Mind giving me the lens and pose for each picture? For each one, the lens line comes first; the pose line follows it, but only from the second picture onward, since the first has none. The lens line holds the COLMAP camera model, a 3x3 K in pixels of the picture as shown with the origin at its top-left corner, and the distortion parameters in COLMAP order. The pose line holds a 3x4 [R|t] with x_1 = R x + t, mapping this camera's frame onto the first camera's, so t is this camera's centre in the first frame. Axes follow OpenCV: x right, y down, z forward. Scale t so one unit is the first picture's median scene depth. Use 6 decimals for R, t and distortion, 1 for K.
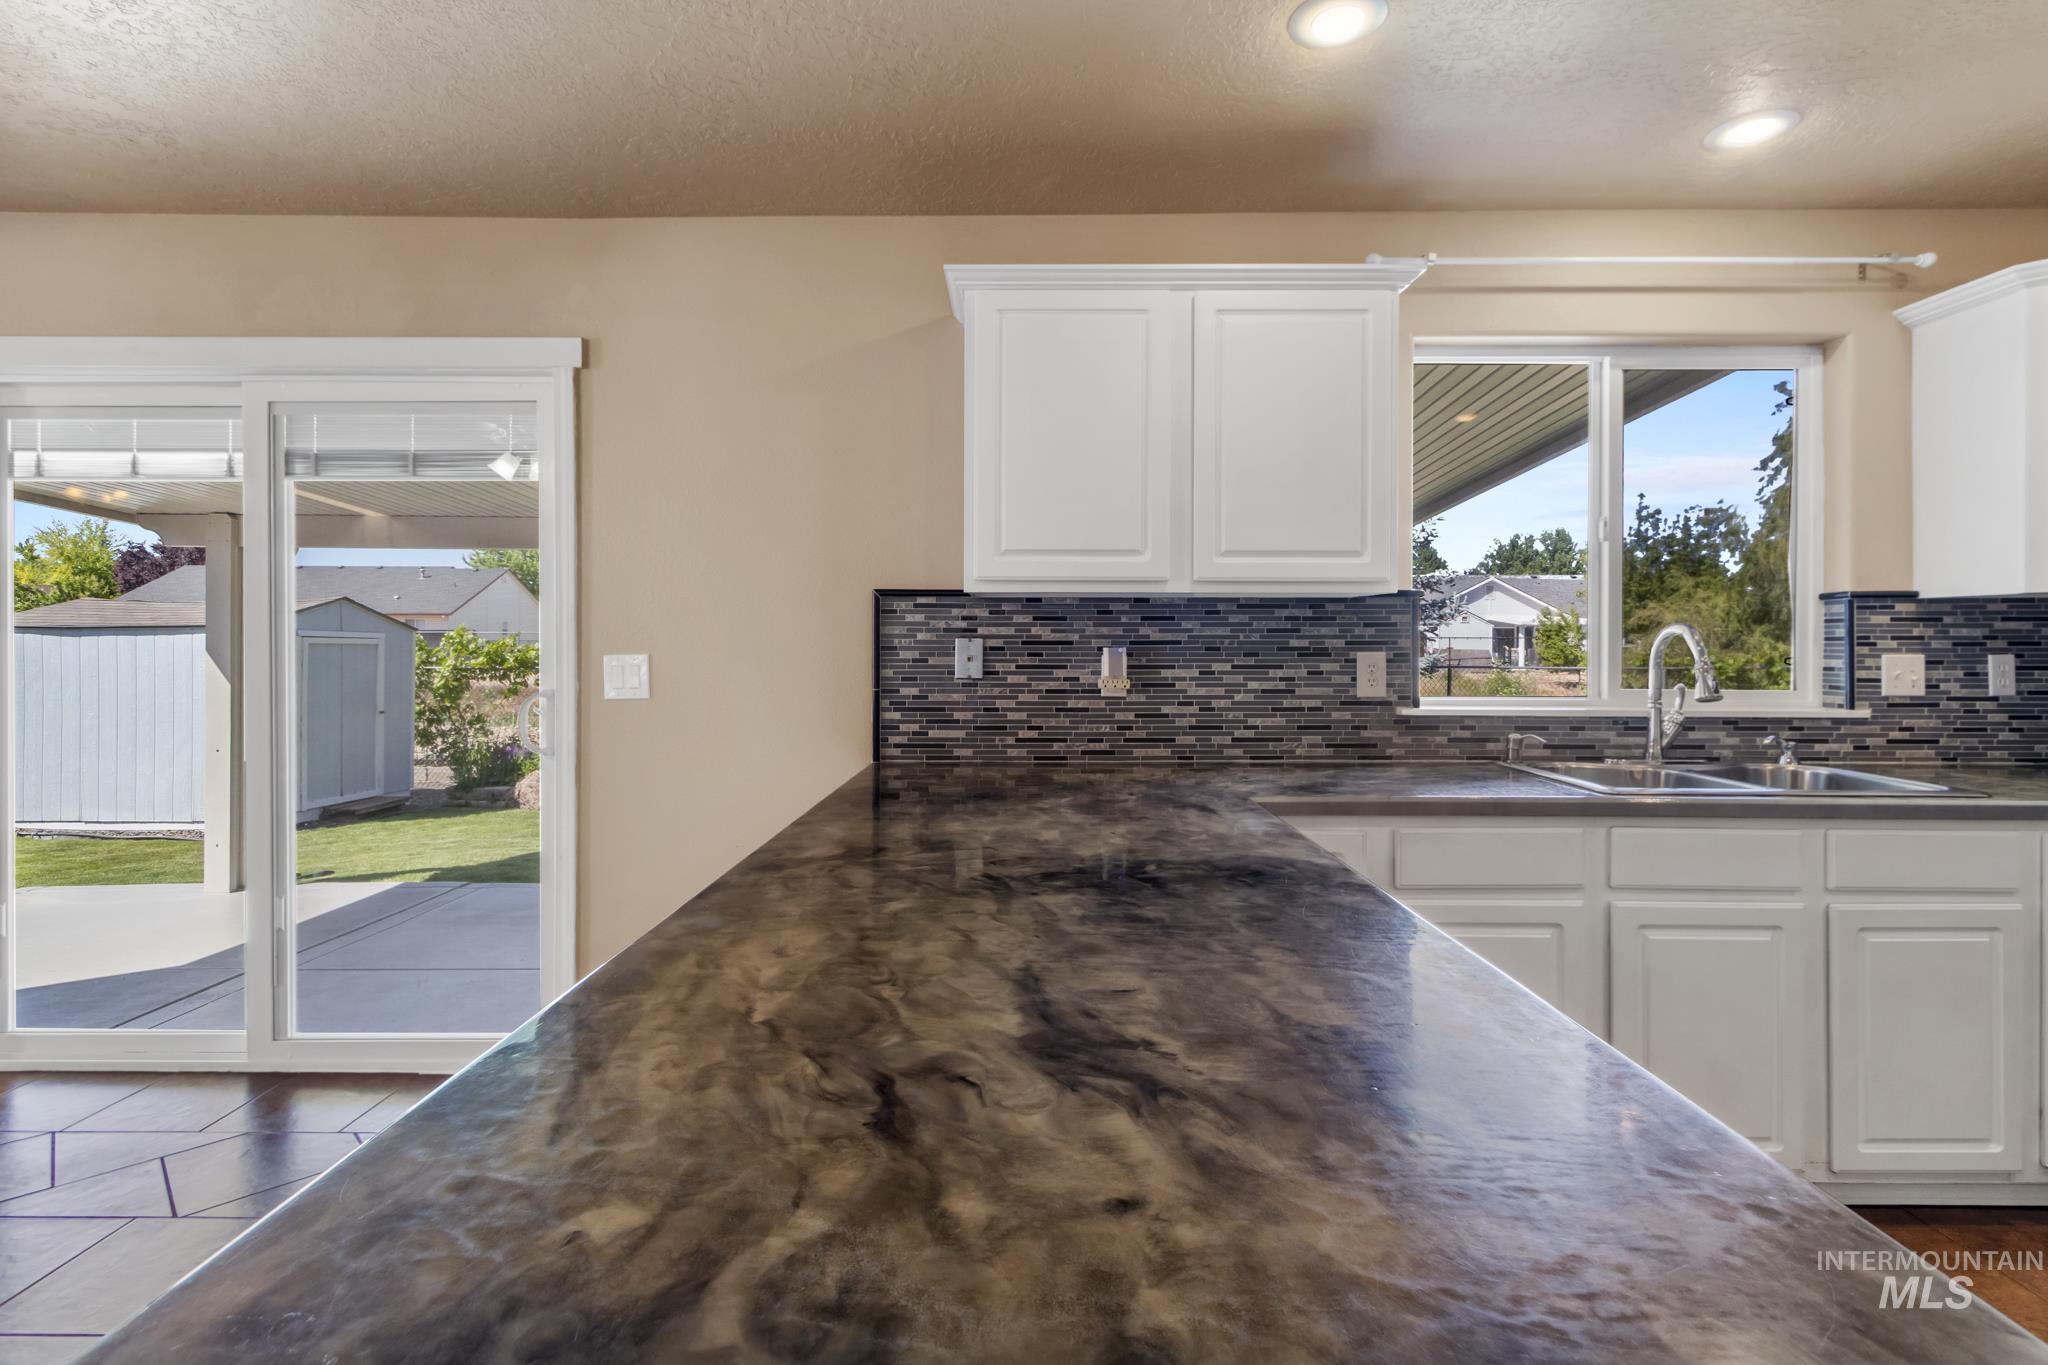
lens RADIAL K [[953.9, 0, 1021.3], [0, 953.9, 646.6], [0, 0, 1]] dist [-0.000042, -0.000331]
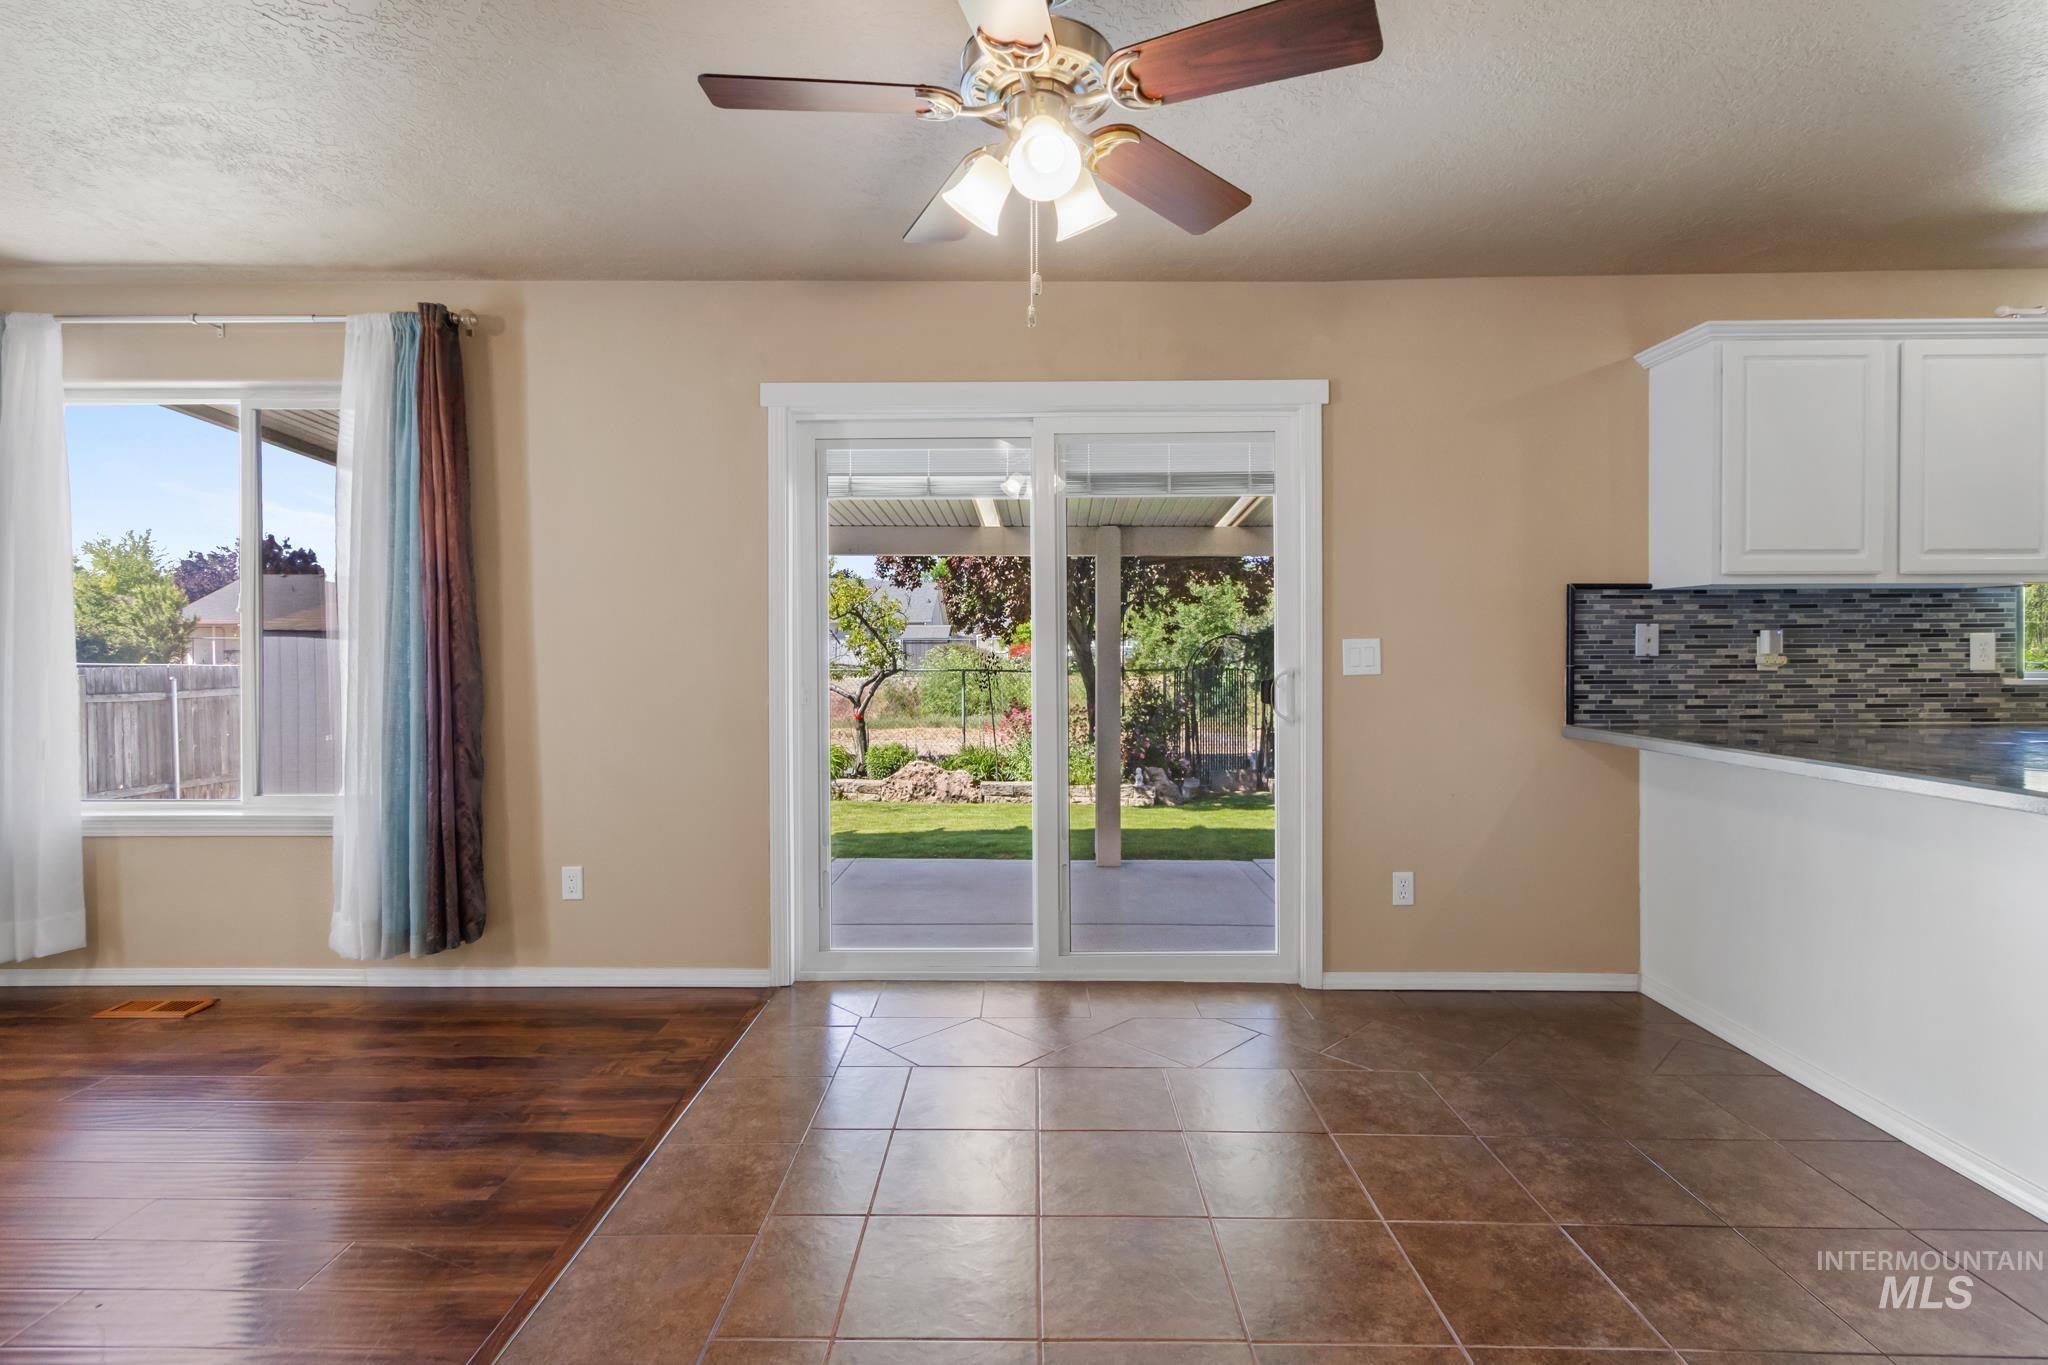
lens RADIAL K [[948.7, 0, 1024.7], [0, 948.7, 657.8], [0, 0, 1]] dist [0.002742, -0.000907]
pose [[0.999939, -0.005494, -0.009570, -0.837285], [0.005567, 0.999955, 0.007629, 0.021471], [0.009527, -0.007682, 0.999925, -0.219556]]
